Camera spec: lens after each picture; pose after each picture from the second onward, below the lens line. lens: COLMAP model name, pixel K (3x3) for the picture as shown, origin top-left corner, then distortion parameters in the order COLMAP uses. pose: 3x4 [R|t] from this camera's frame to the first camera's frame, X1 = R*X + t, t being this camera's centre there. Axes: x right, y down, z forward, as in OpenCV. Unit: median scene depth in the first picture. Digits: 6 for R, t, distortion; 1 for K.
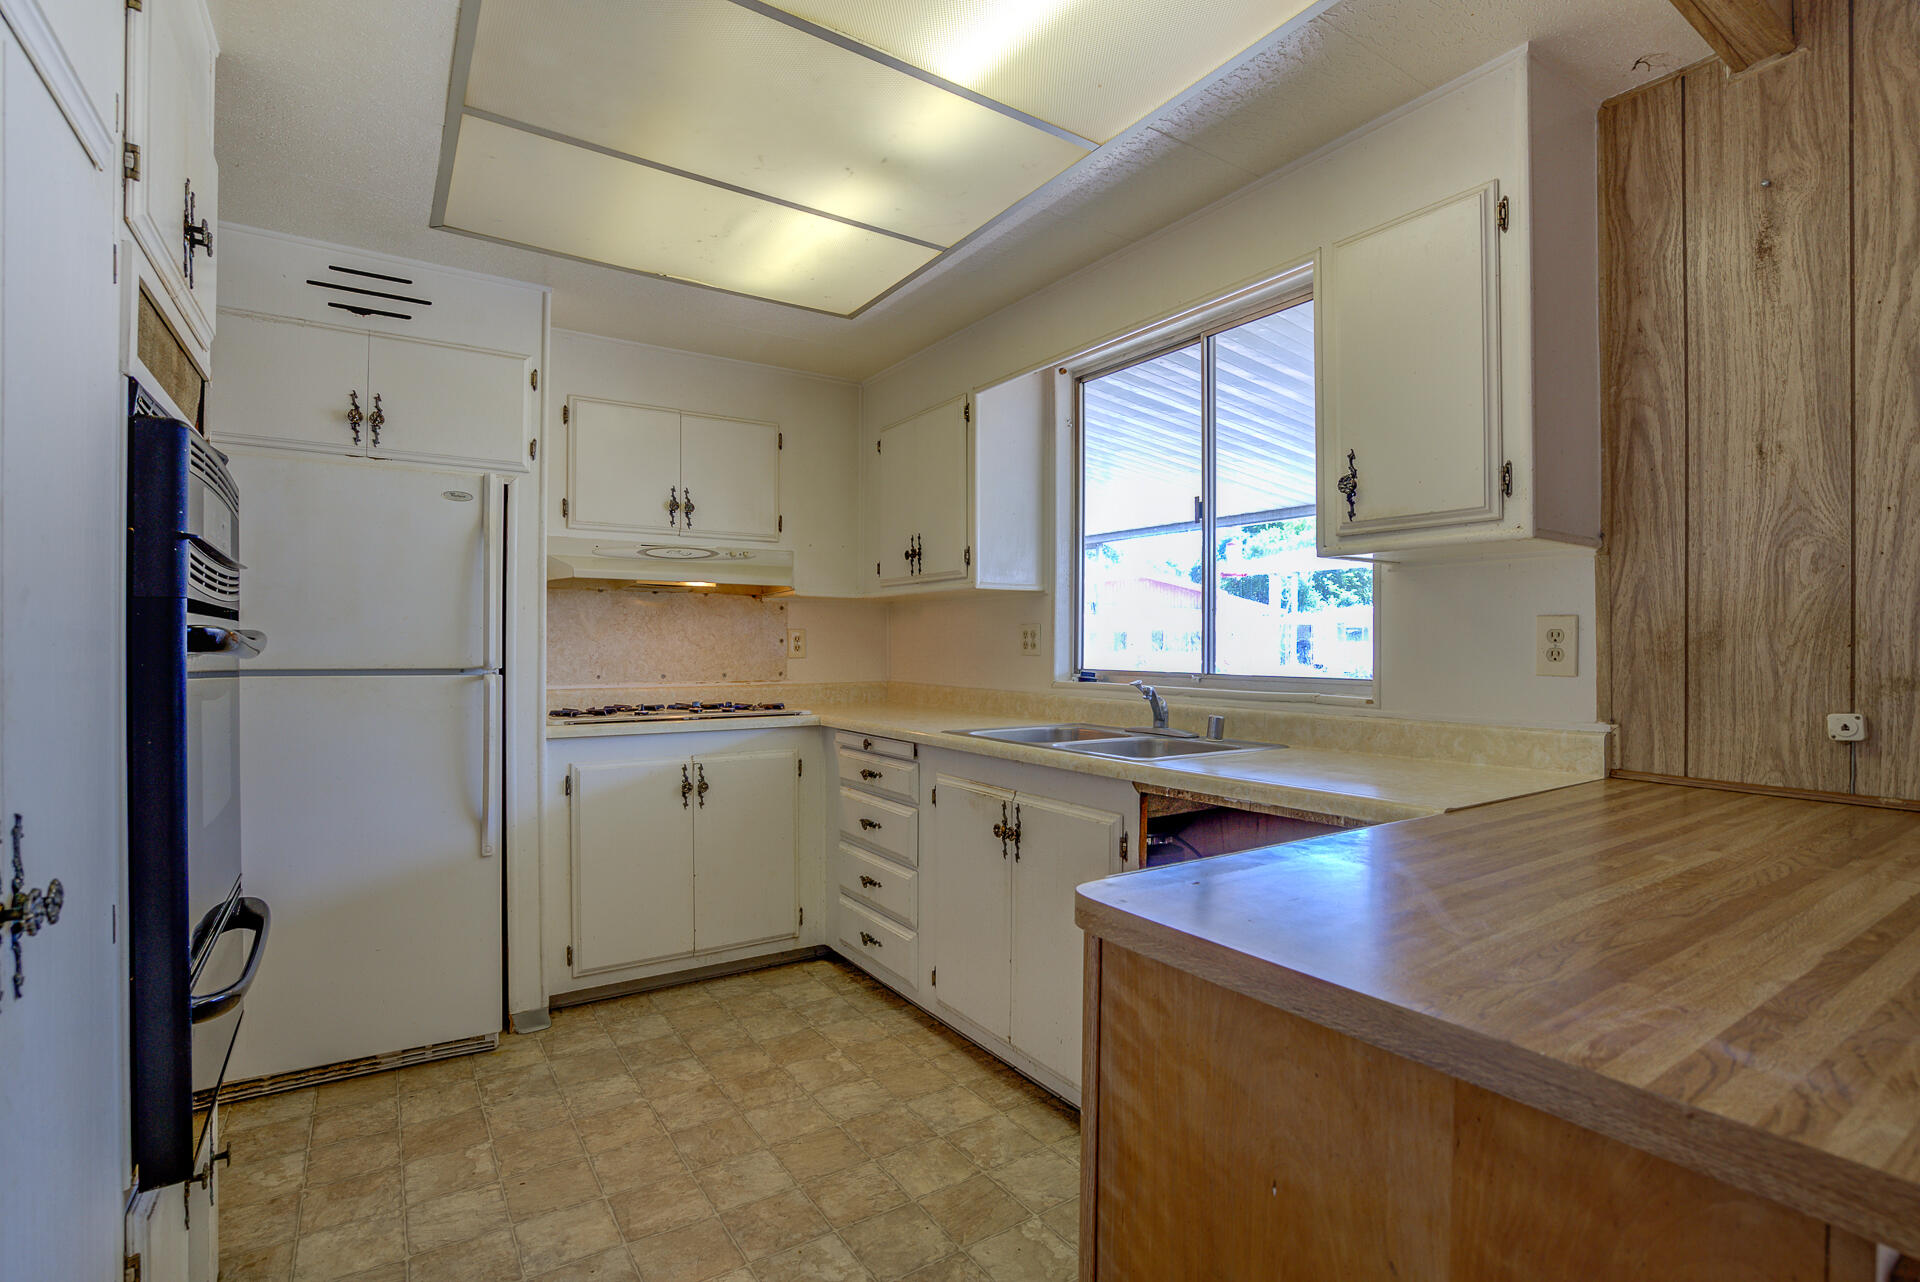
lens RADIAL K [[899.2, 0, 956.4], [0, 899.2, 650.5], [0, 0, 1]] dist [-0.042780, 0.012634]
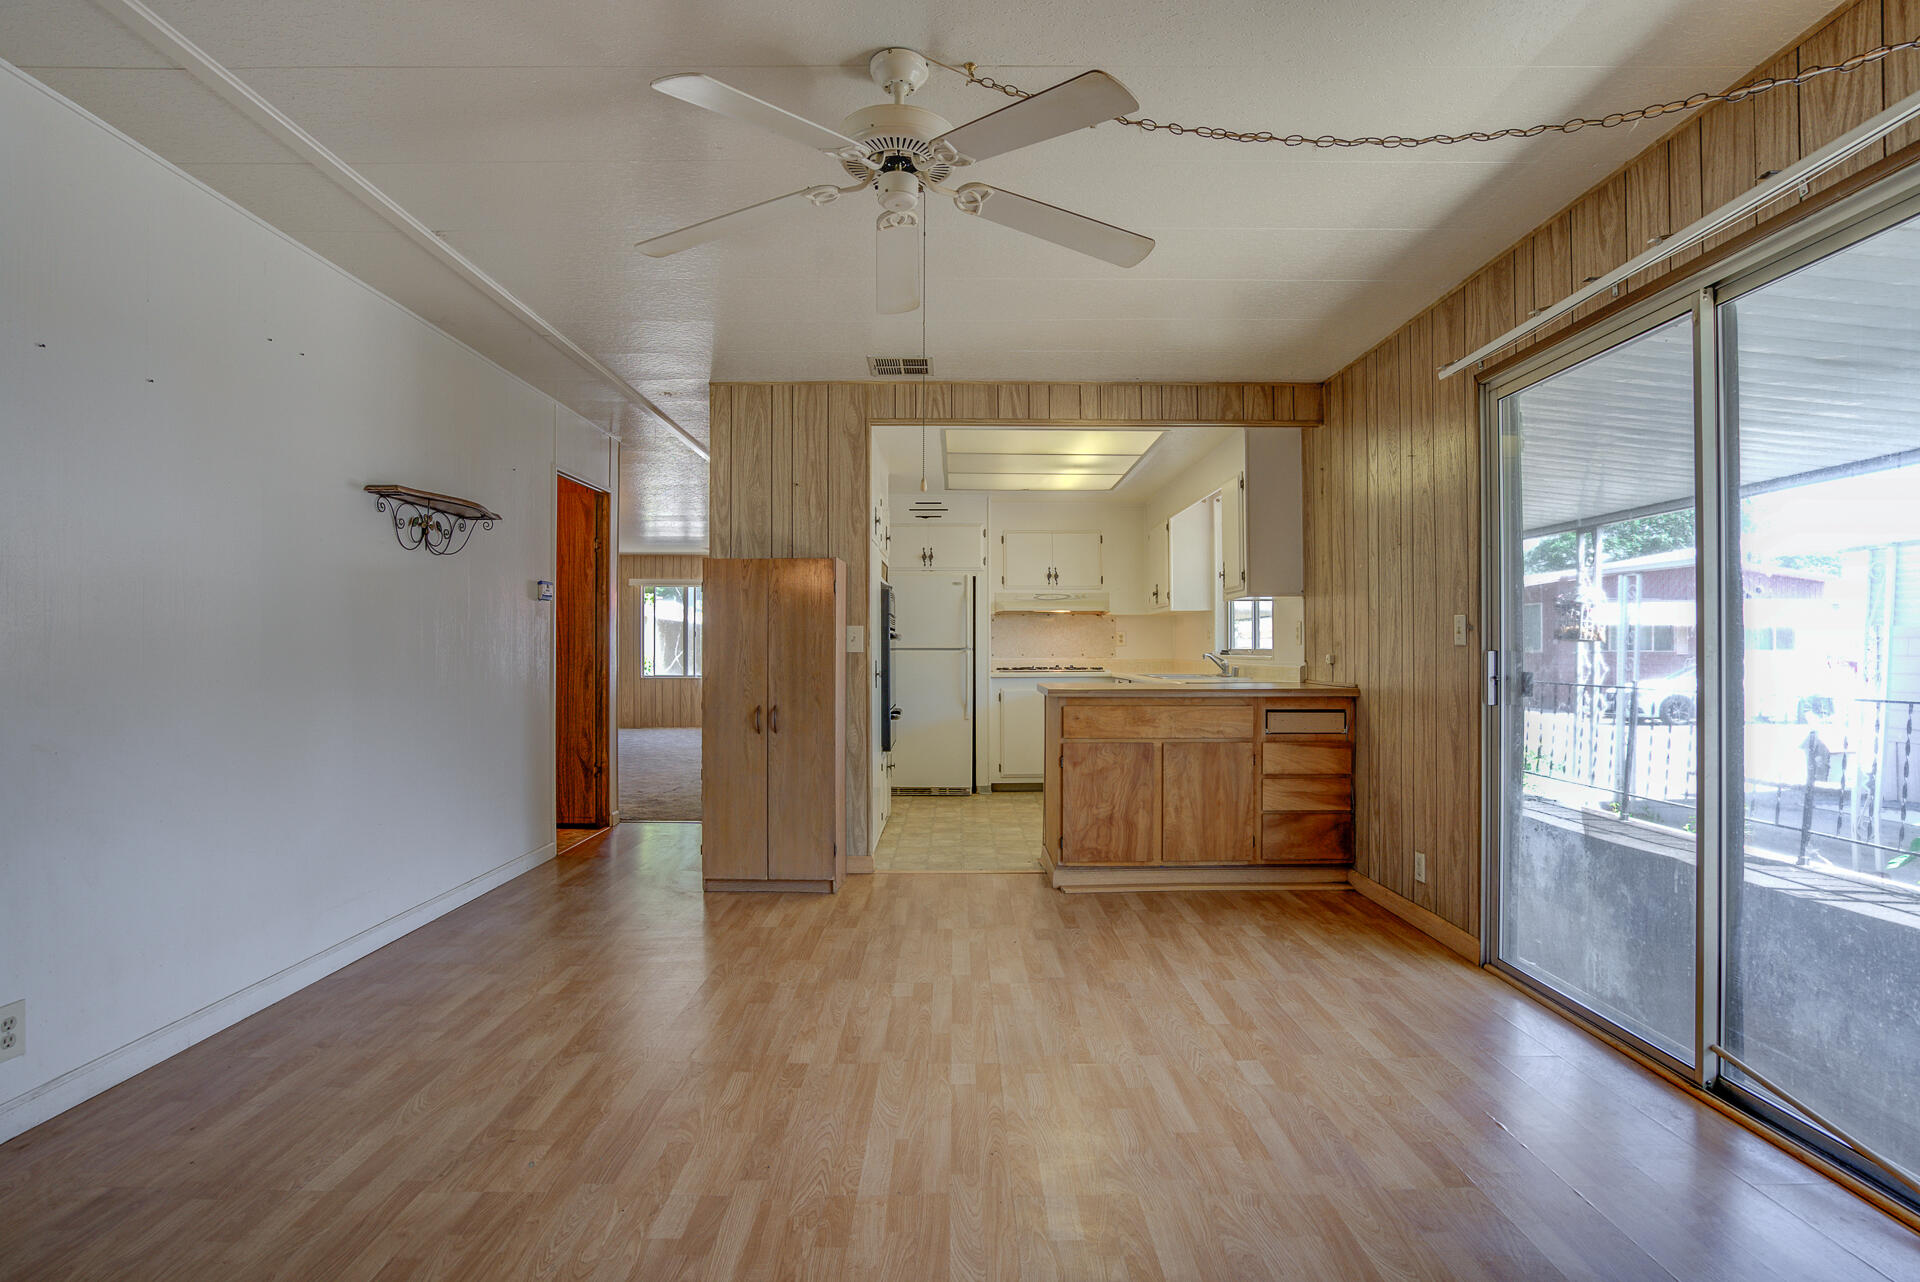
lens RADIAL K [[932.8, 0, 960.0], [0, 932.8, 641.0], [0, 0, 1]] dist [-0.027827, 0.001658]
pose [[0.839954, -0.011687, -0.542532, 0.788053], [0.002785, 0.999848, -0.017226, 0.038137], [0.542650, 0.012958, 0.839859, -1.100665]]
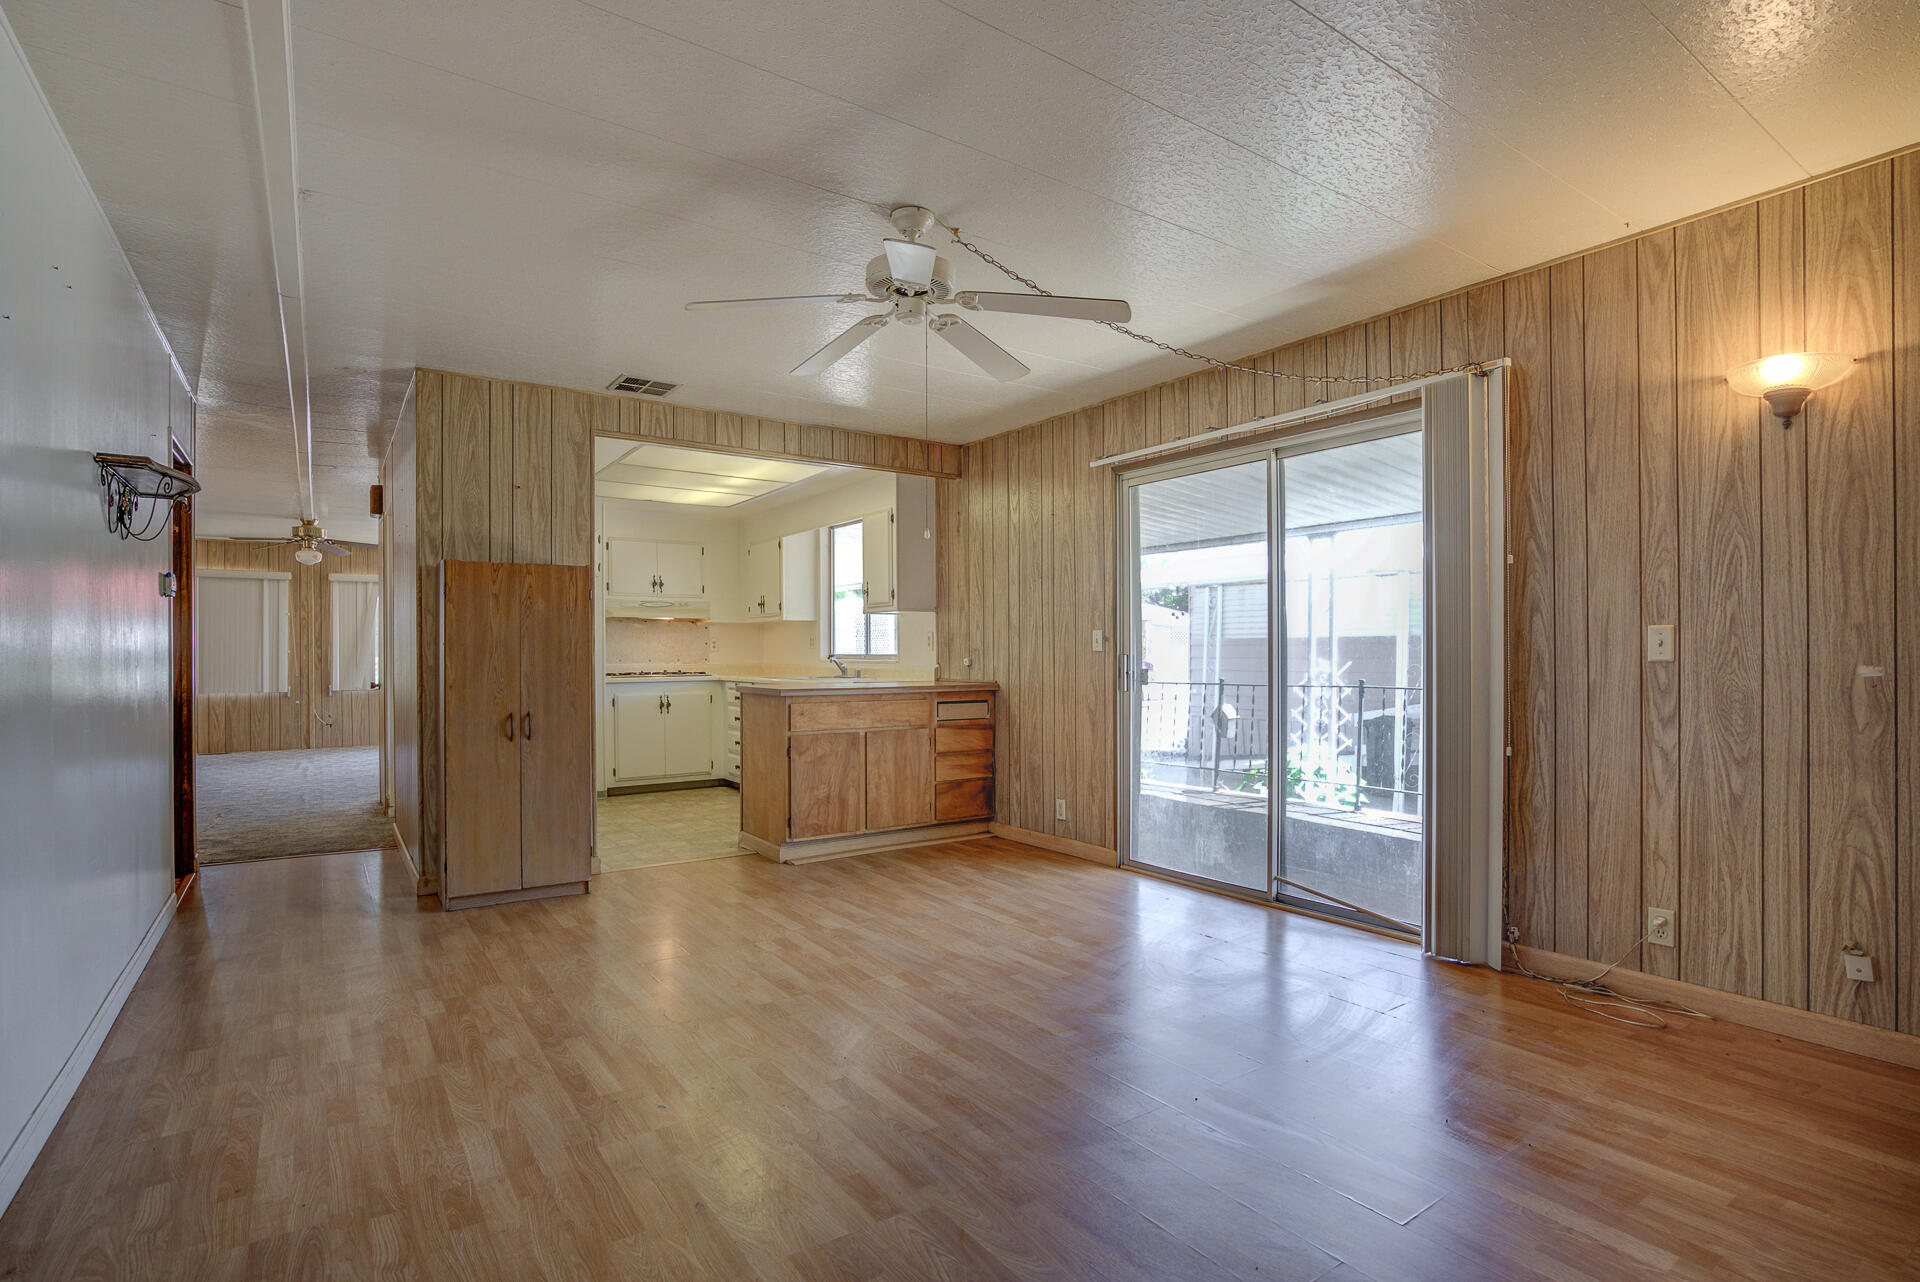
lens RADIAL K [[939.4, 0, 960.8], [0, 939.4, 654.9], [0, 0, 1]] dist [-0.054786, 0.000451]
pose [[0.999420, -0.010246, 0.032482, 0.402228], [0.010385, 0.999938, -0.004122, 0.036966], [-0.032438, 0.004457, 0.999464, -1.466298]]
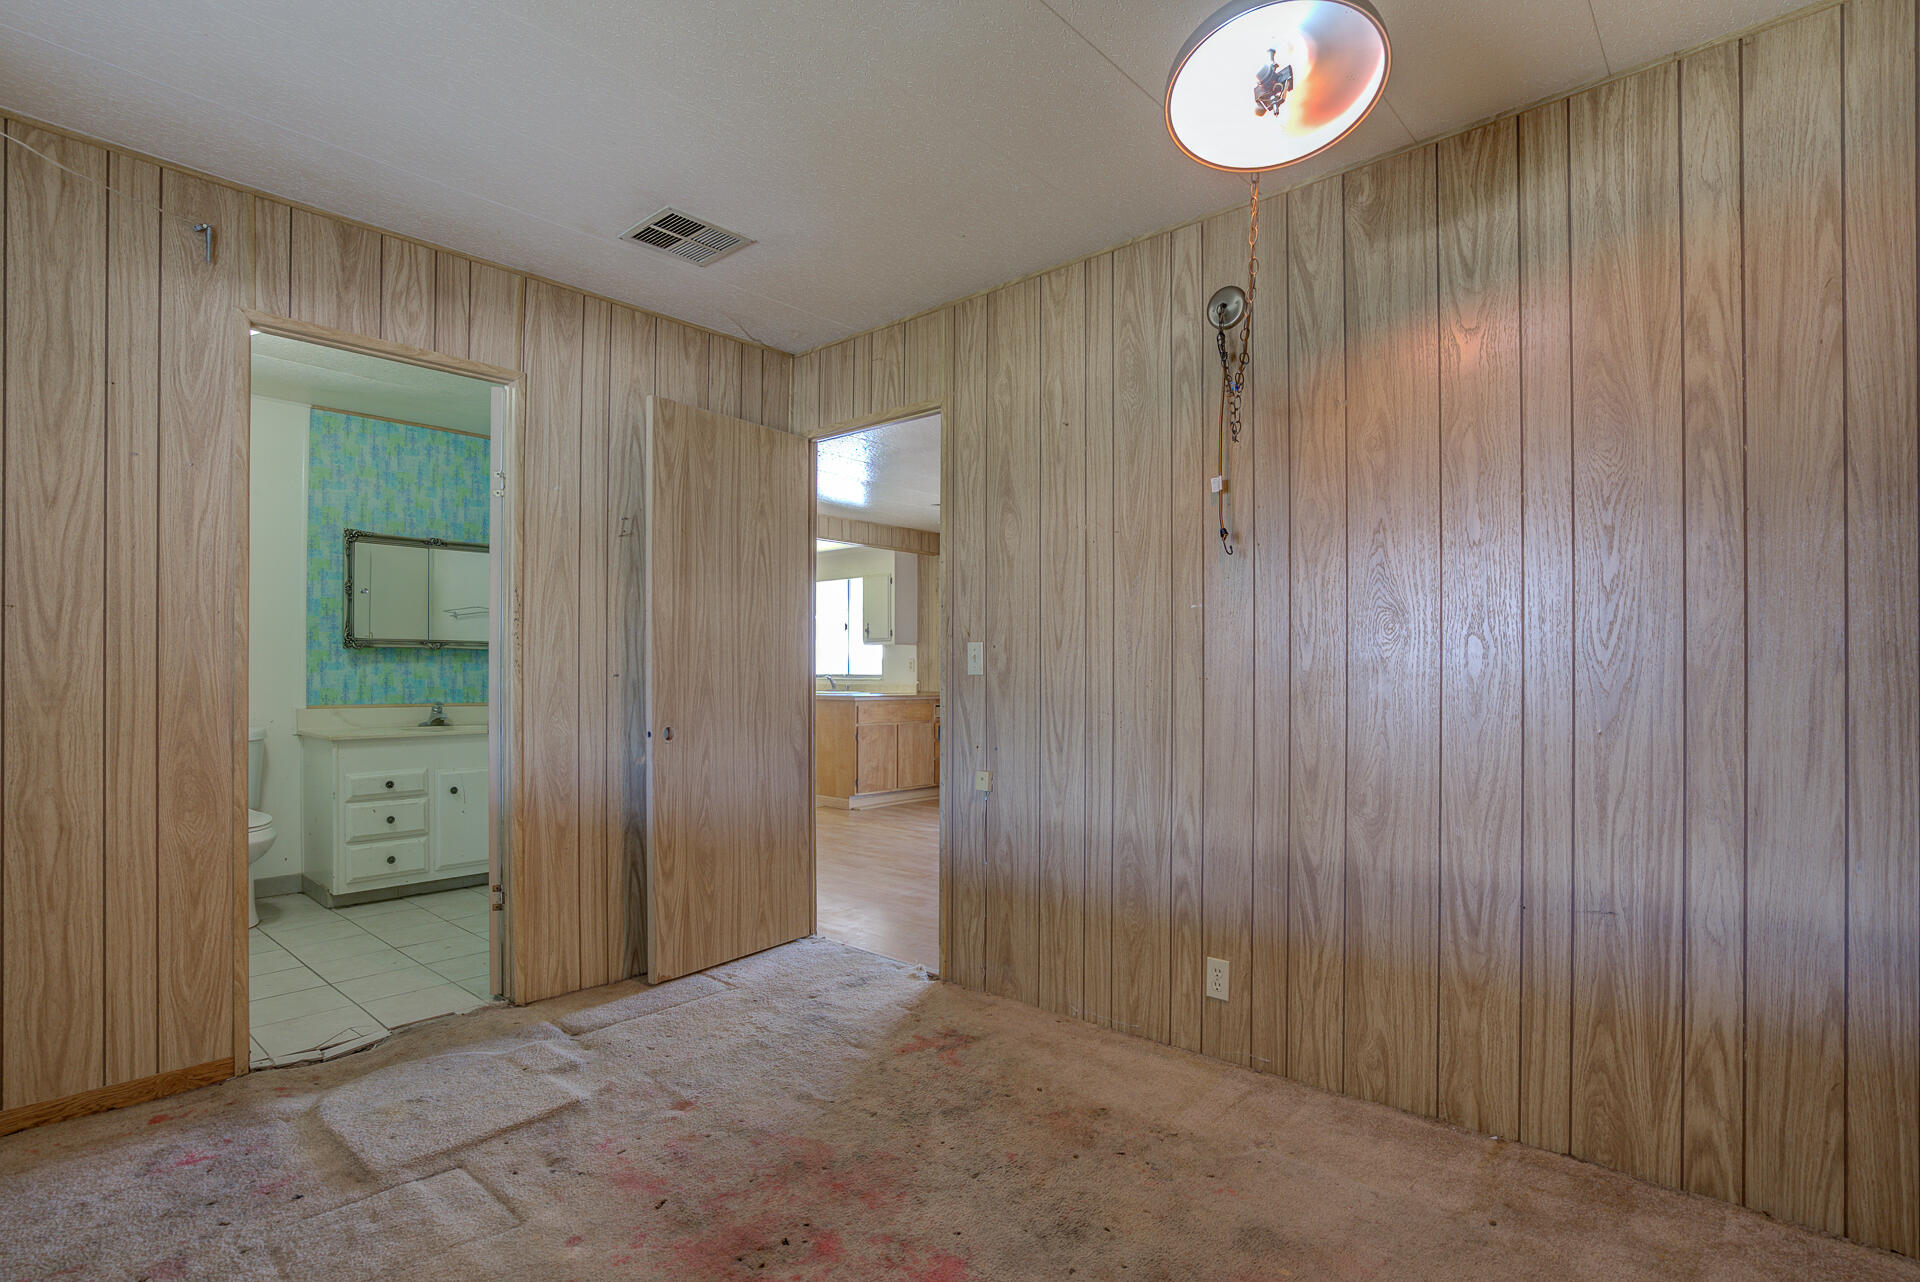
lens RADIAL K [[939.4, 0, 960.8], [0, 939.4, 654.9], [0, 0, 1]] dist [-0.054786, 0.000451]
pose [[0.965665, 0.000511, 0.259791, -0.221211], [0.006887, 0.999596, -0.027563, 0.047844], [-0.259700, 0.028406, 0.965271, -2.320853]]
